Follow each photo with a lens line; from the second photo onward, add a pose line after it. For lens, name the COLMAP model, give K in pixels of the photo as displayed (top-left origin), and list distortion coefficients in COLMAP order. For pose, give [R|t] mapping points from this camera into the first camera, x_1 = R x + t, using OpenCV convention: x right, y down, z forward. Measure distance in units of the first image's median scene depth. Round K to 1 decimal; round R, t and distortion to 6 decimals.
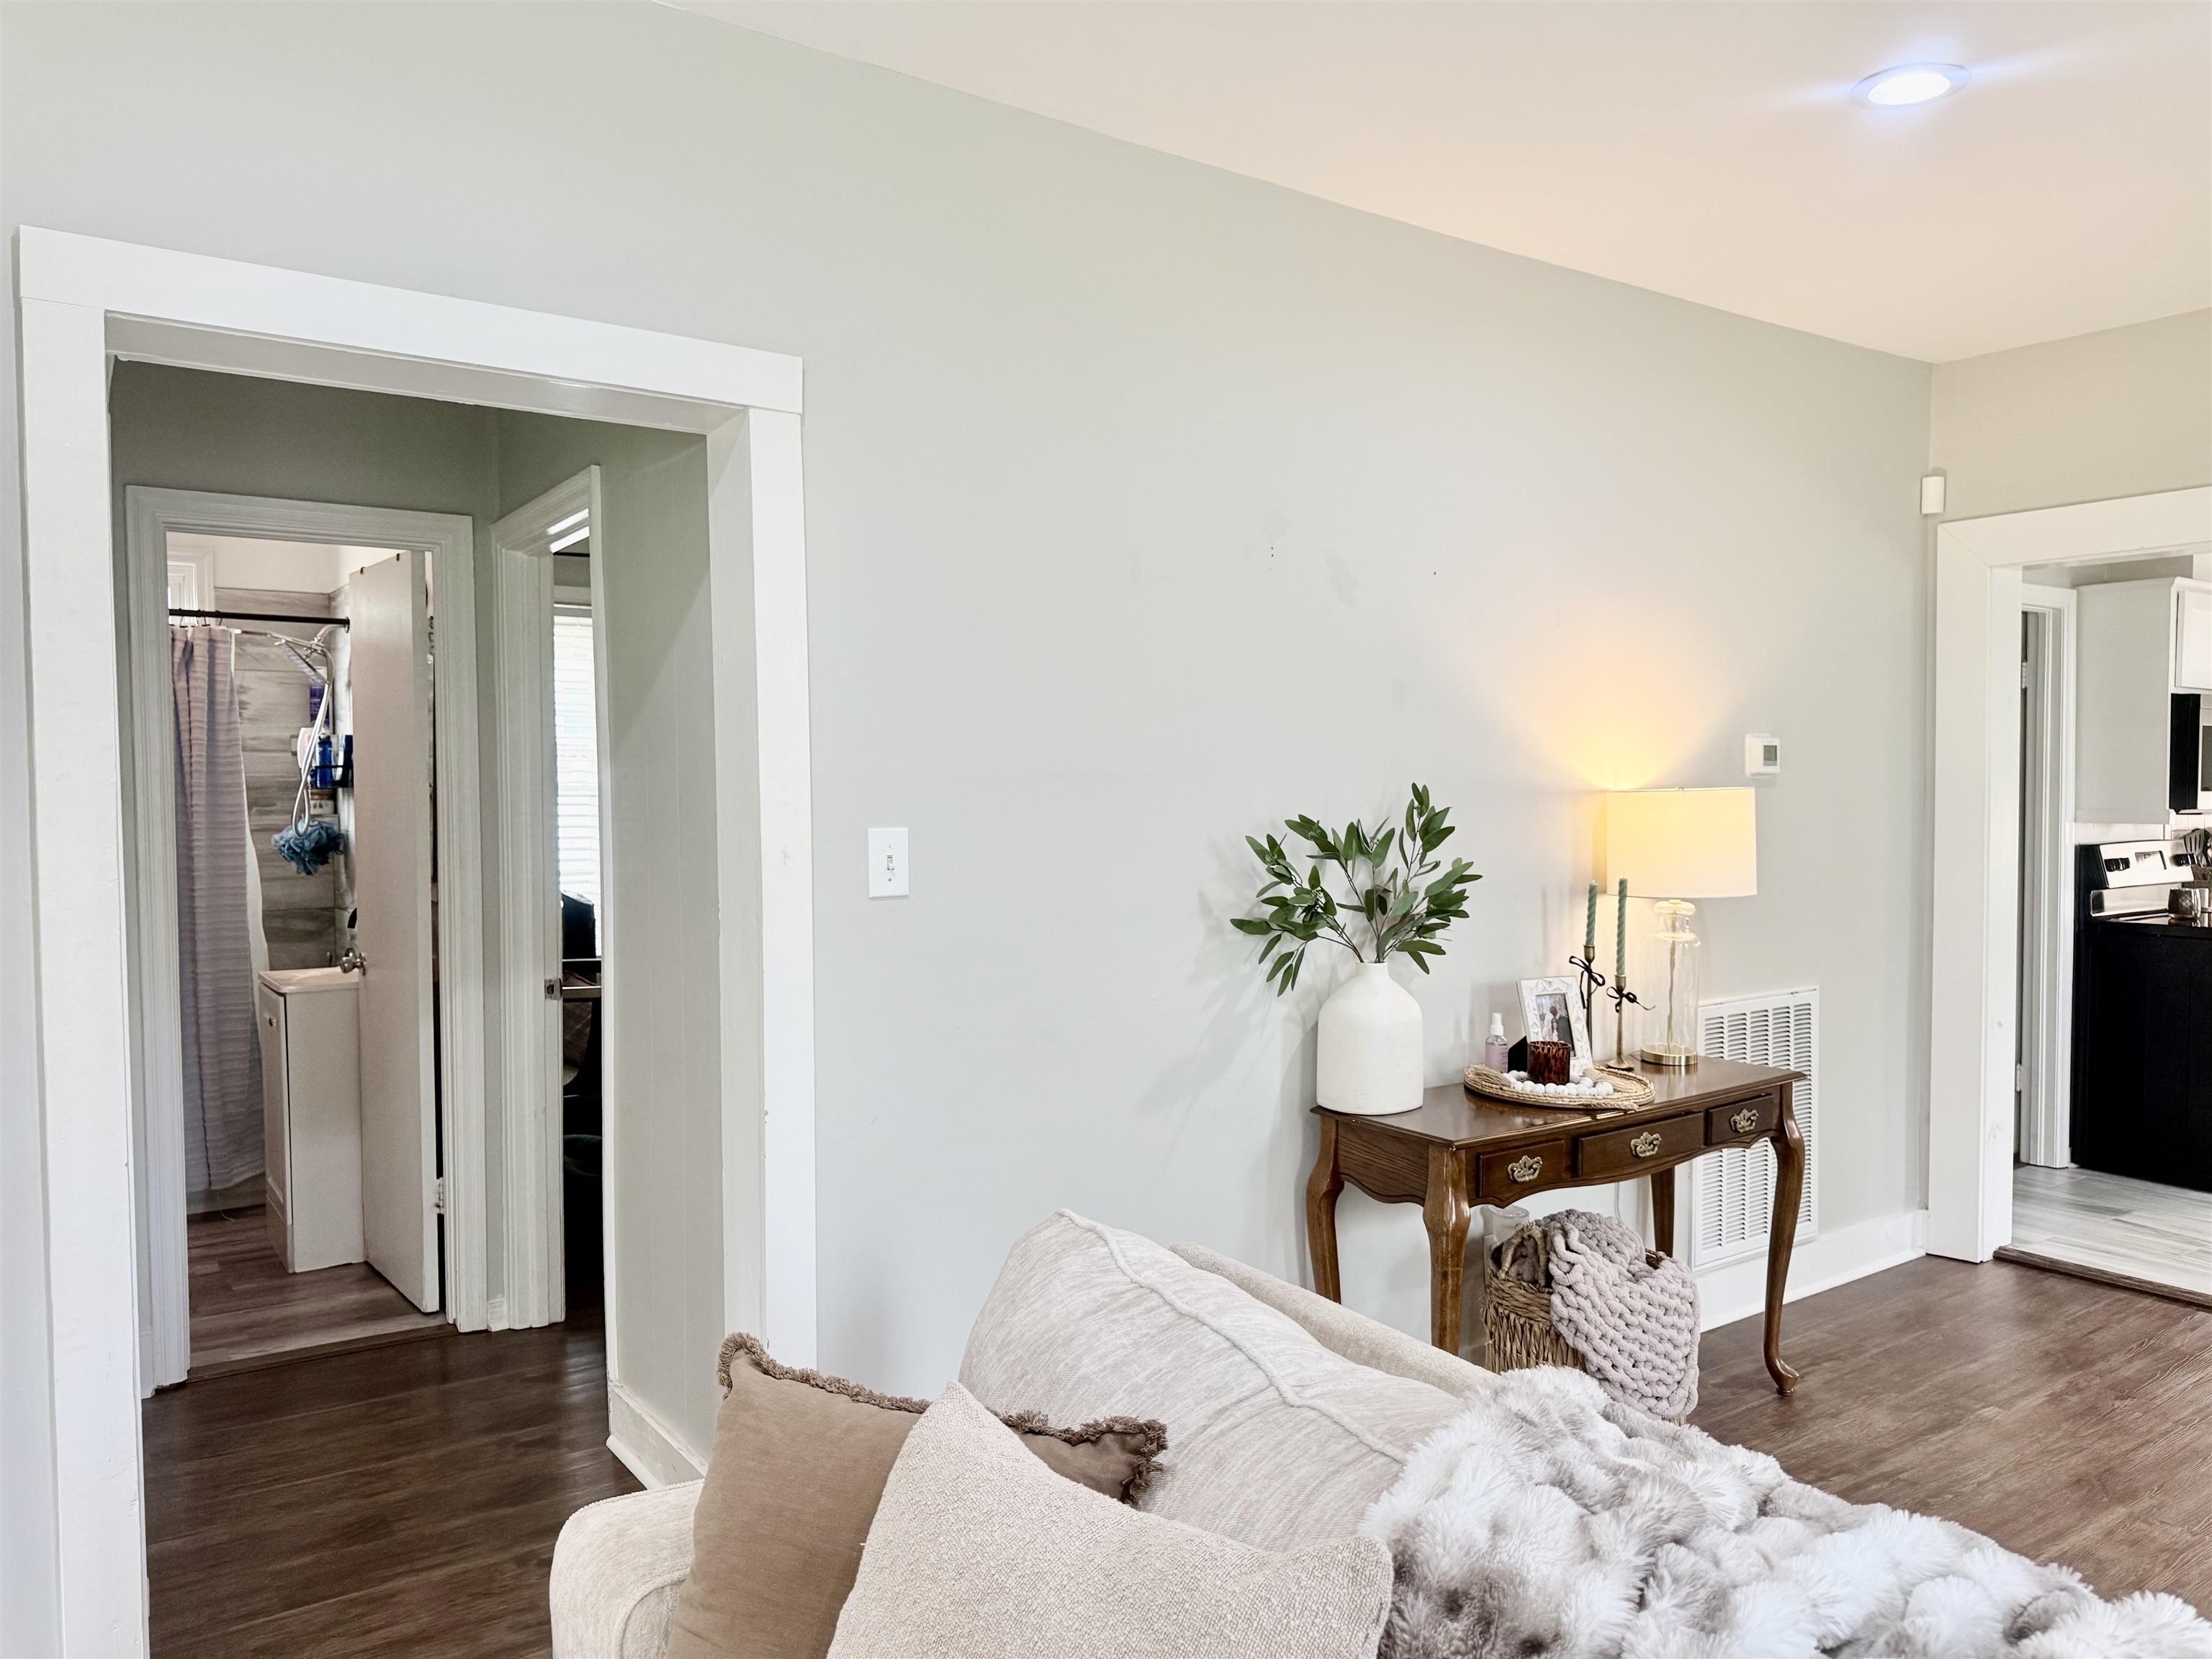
lens RADIAL K [[1587.6, 0, 1105.1], [0, 1587.6, 850.3], [0, 0, 1]] dist [0.025505, -0.038842]
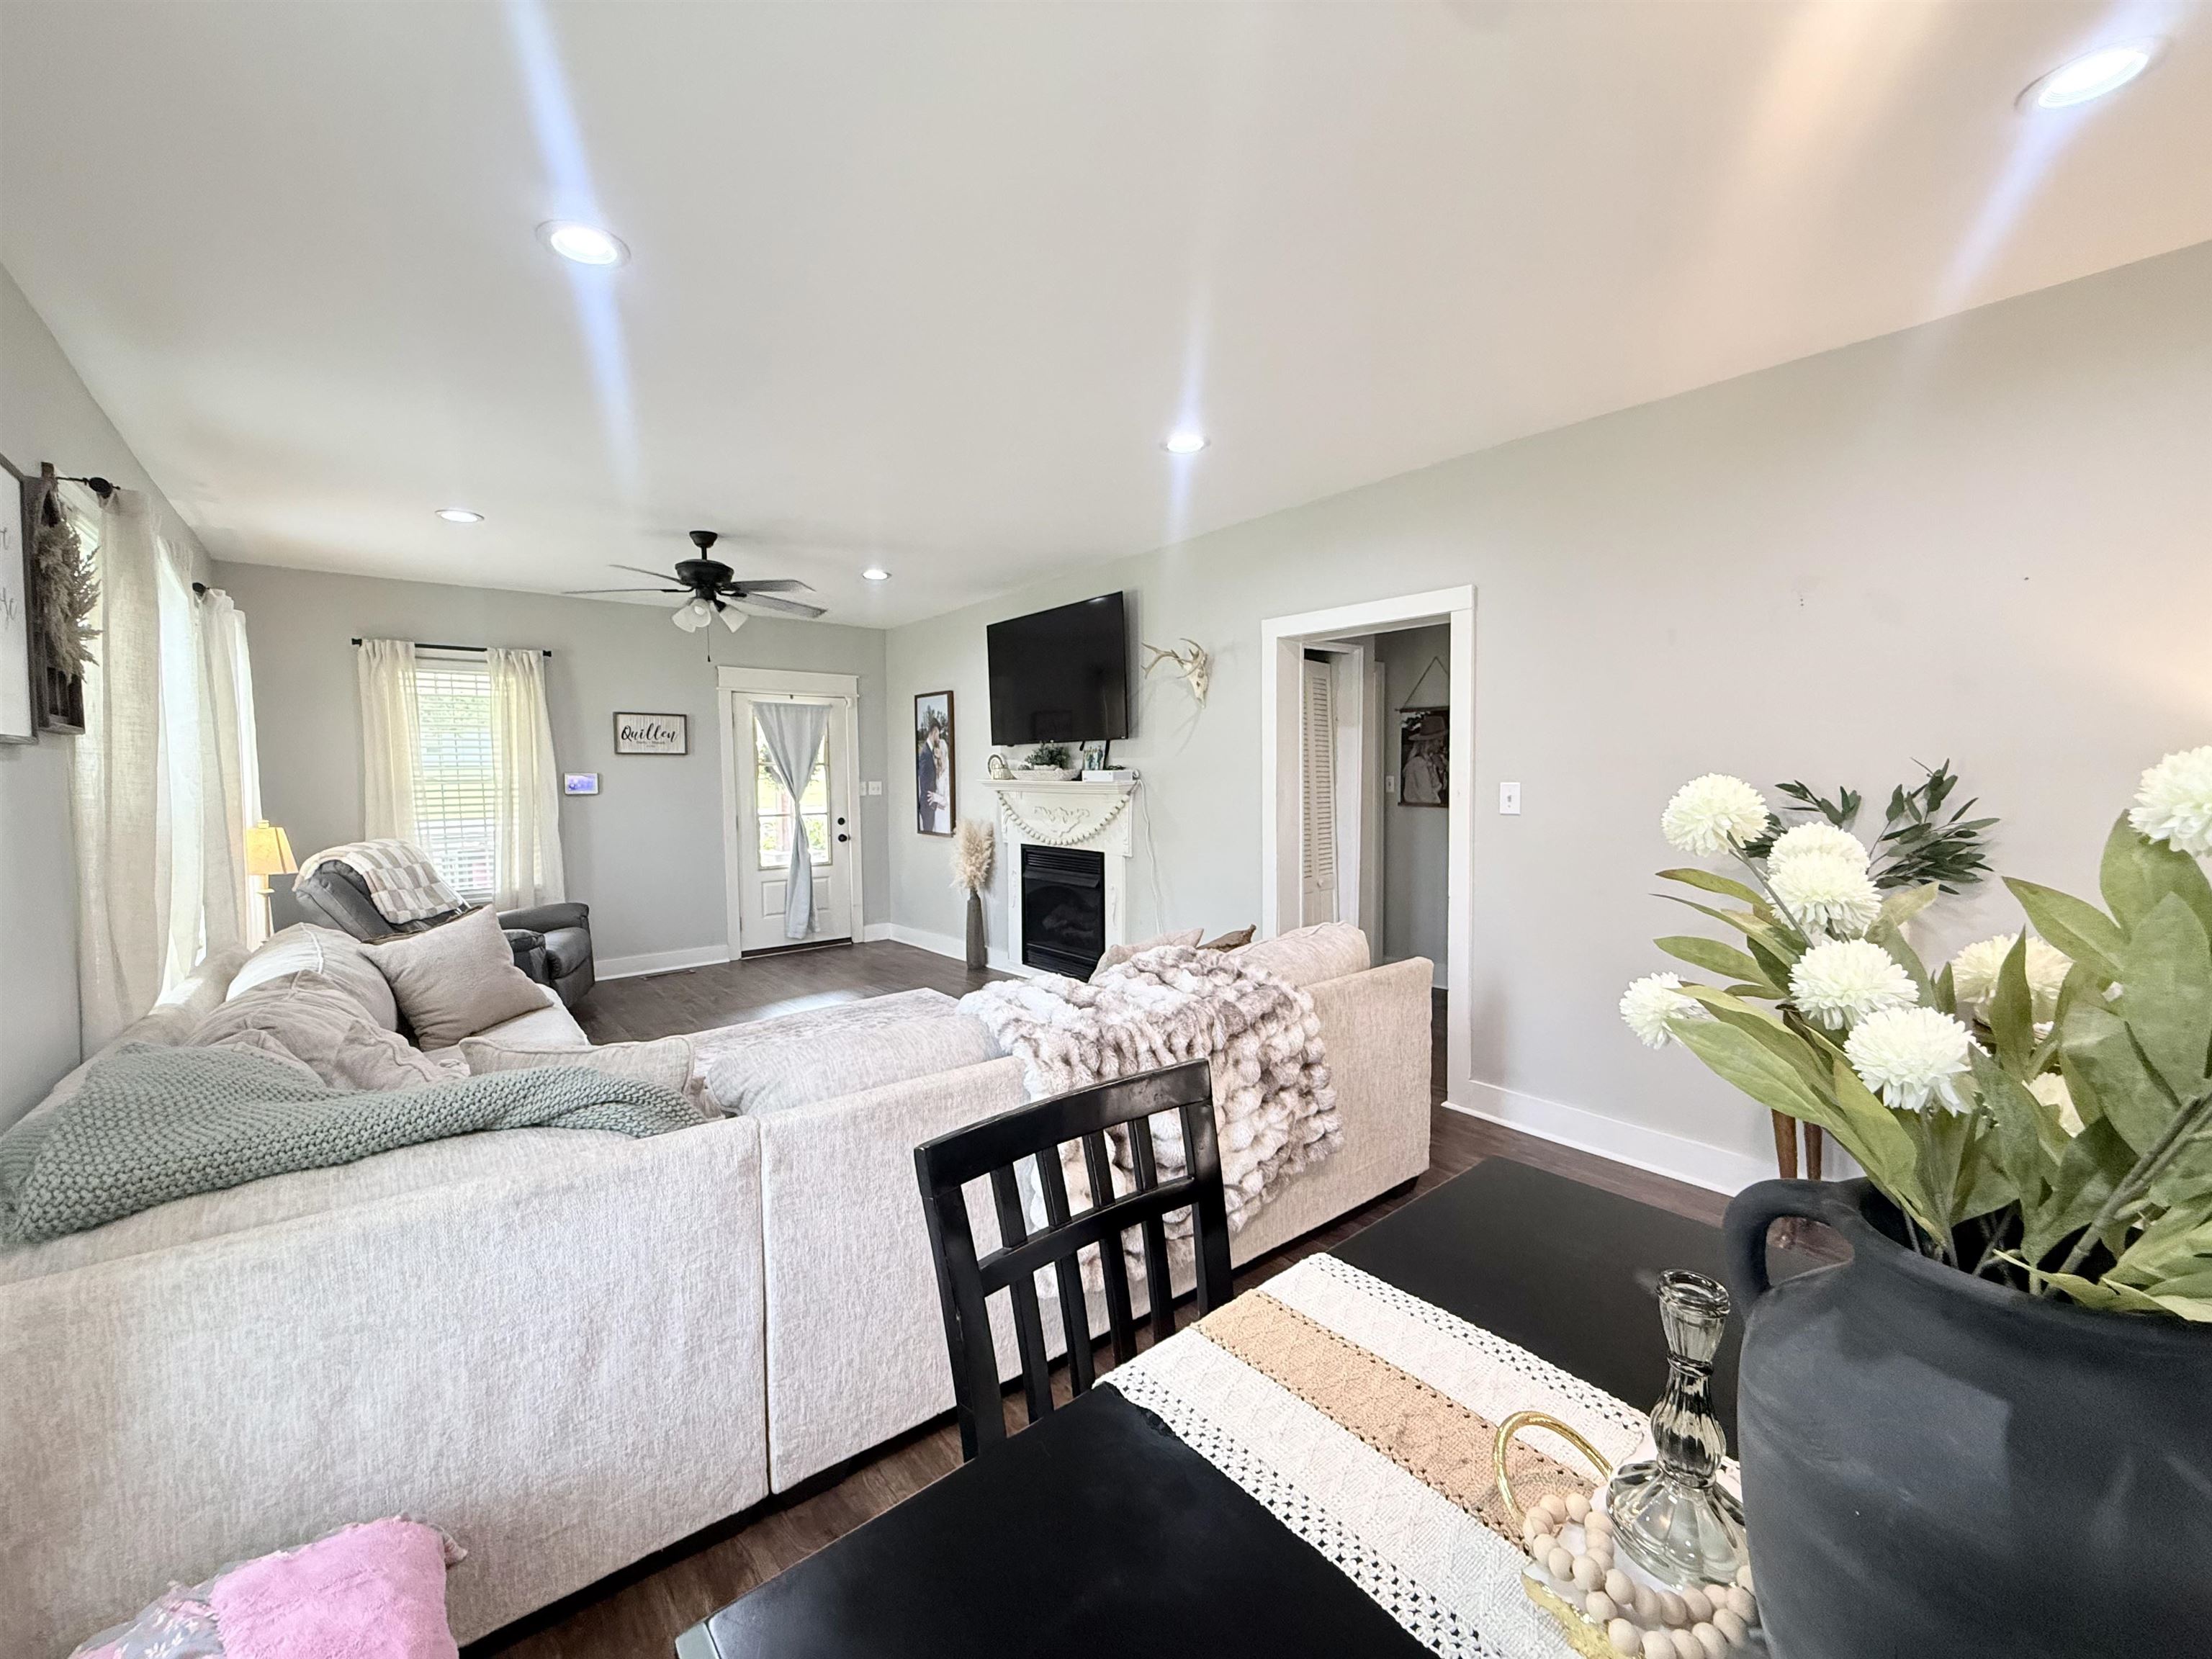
lens RADIAL K [[881.9, 0, 1091.8], [0, 881.9, 832.8], [0, 0, 1]] dist [0.000761, -0.000110]
pose [[0.081670, 0.069206, -0.994254, 0.811573], [-0.032946, 0.997229, 0.066707, -0.005535], [0.996115, 0.027309, 0.083724, 0.245559]]
